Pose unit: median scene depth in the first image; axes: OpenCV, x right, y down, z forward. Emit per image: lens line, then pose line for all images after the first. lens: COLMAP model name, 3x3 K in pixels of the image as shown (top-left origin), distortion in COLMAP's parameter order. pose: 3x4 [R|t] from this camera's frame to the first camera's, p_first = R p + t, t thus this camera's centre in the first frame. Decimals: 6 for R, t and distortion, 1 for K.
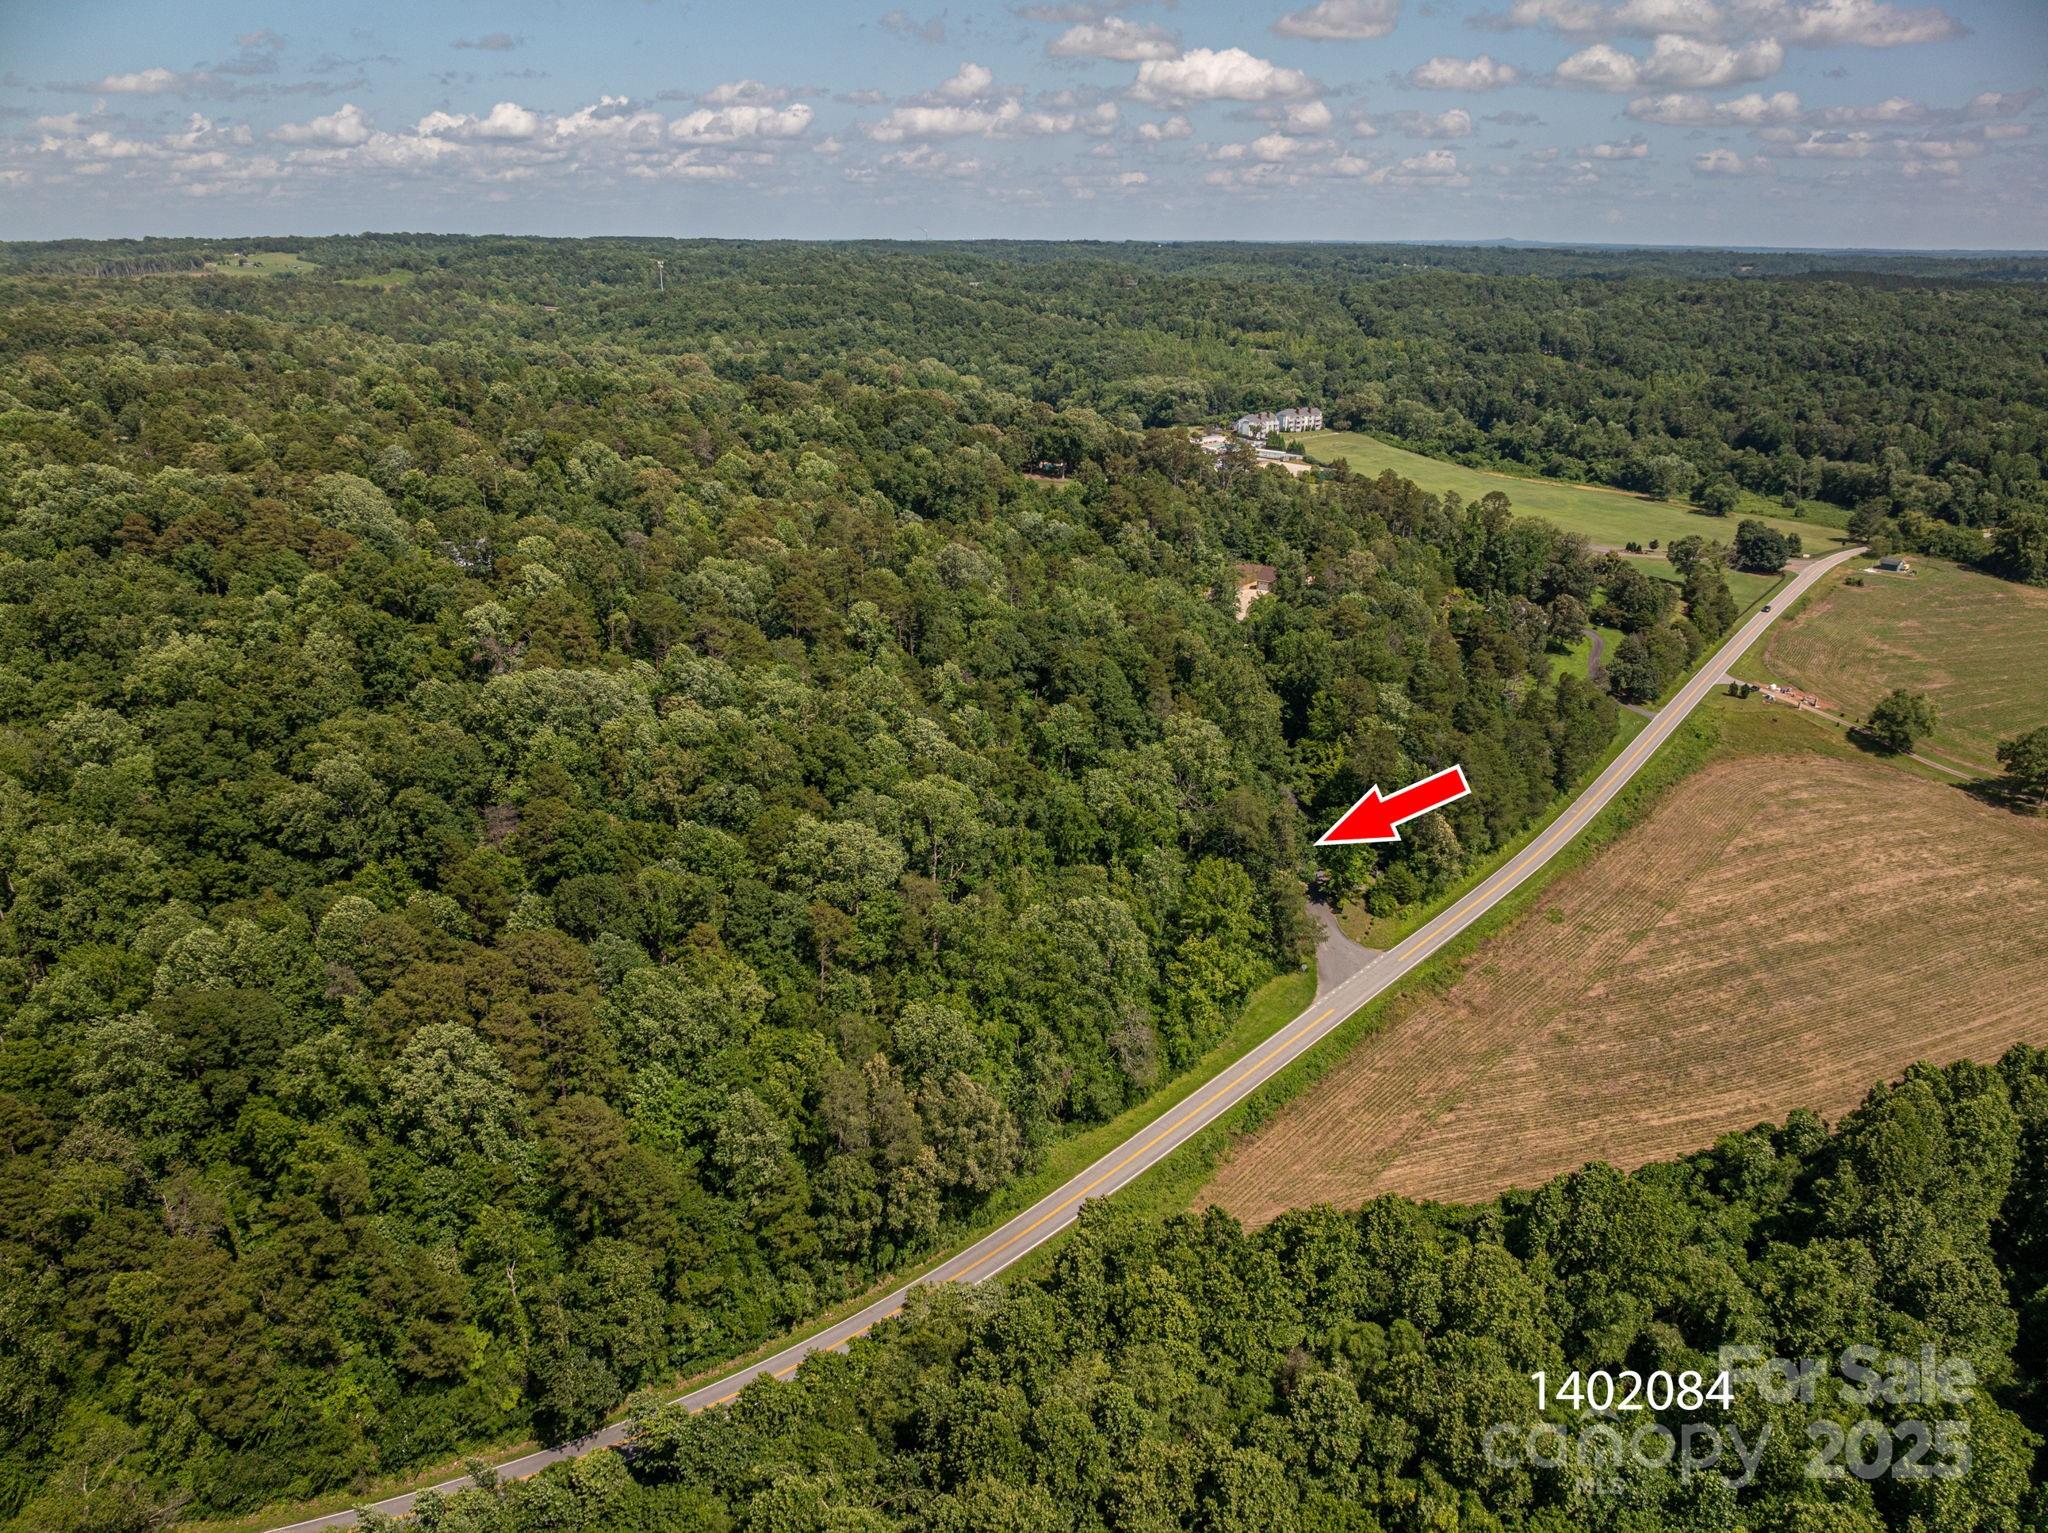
lens RADIAL K [[1427.6, 0, 1049.7], [0, 1427.6, 757.3], [0, 0, 1]] dist [-0.033769, 0.001833]
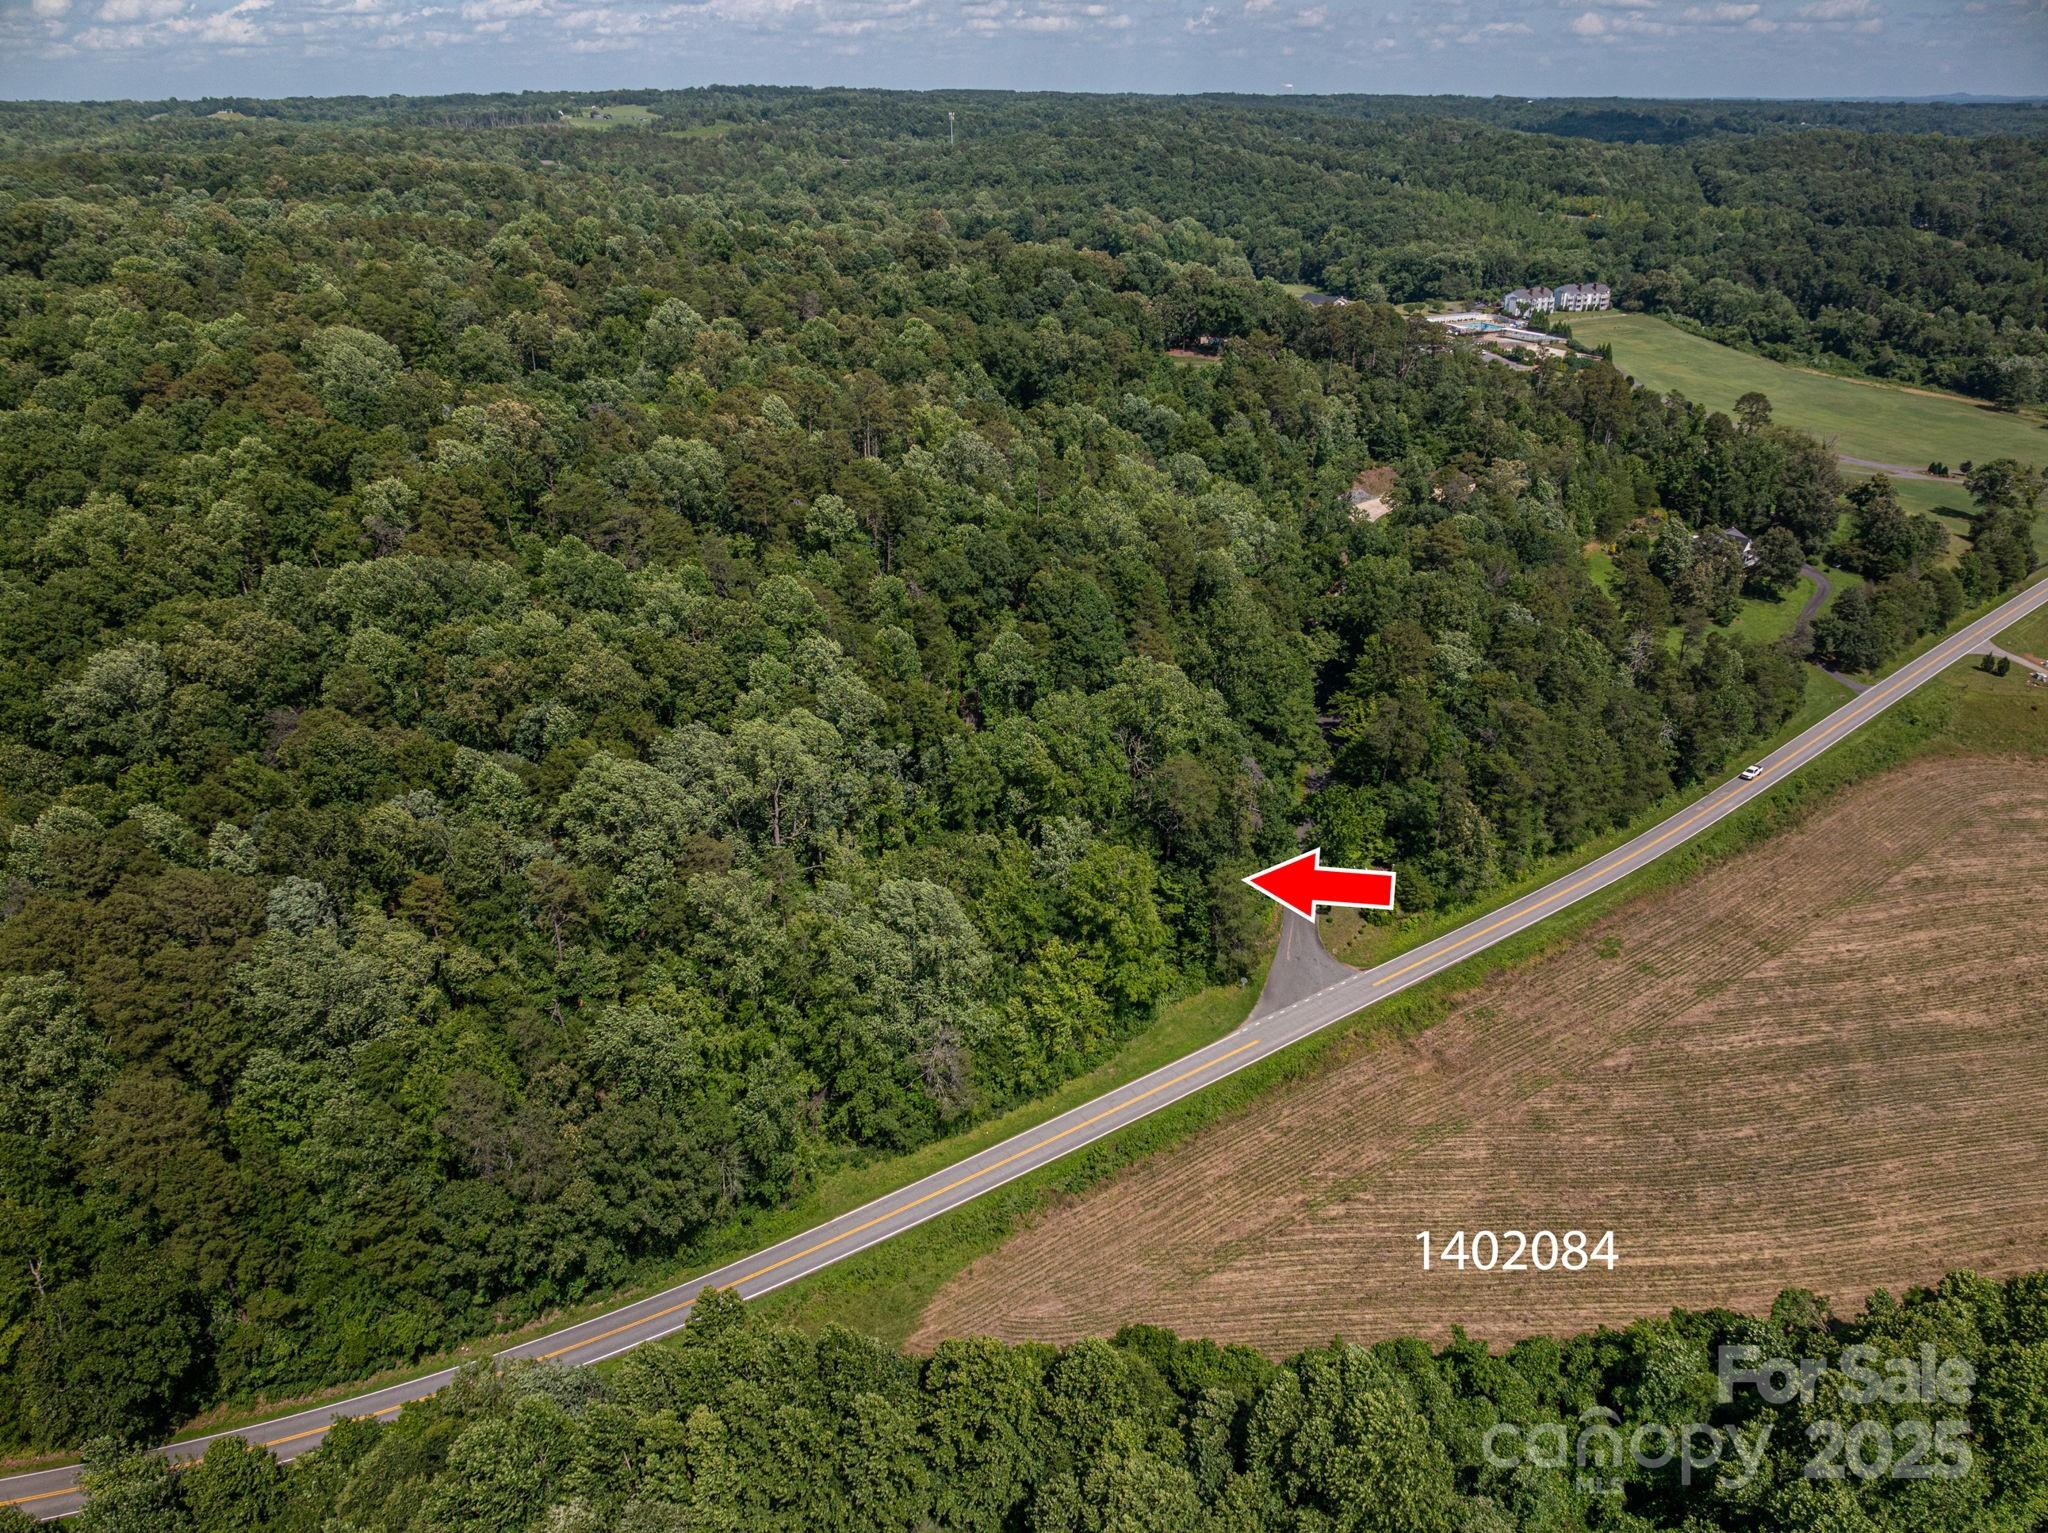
lens RADIAL K [[1435.0, 0, 1024.0], [0, 1435.0, 766.5], [0, 0, 1]] dist [-0.056659, 0.037066]
pose [[0.971559, 0.096903, -0.216062, 0.112451], [-0.076242, 0.991857, 0.102010, -0.024916], [0.224188, -0.082636, 0.971036, 0.093646]]
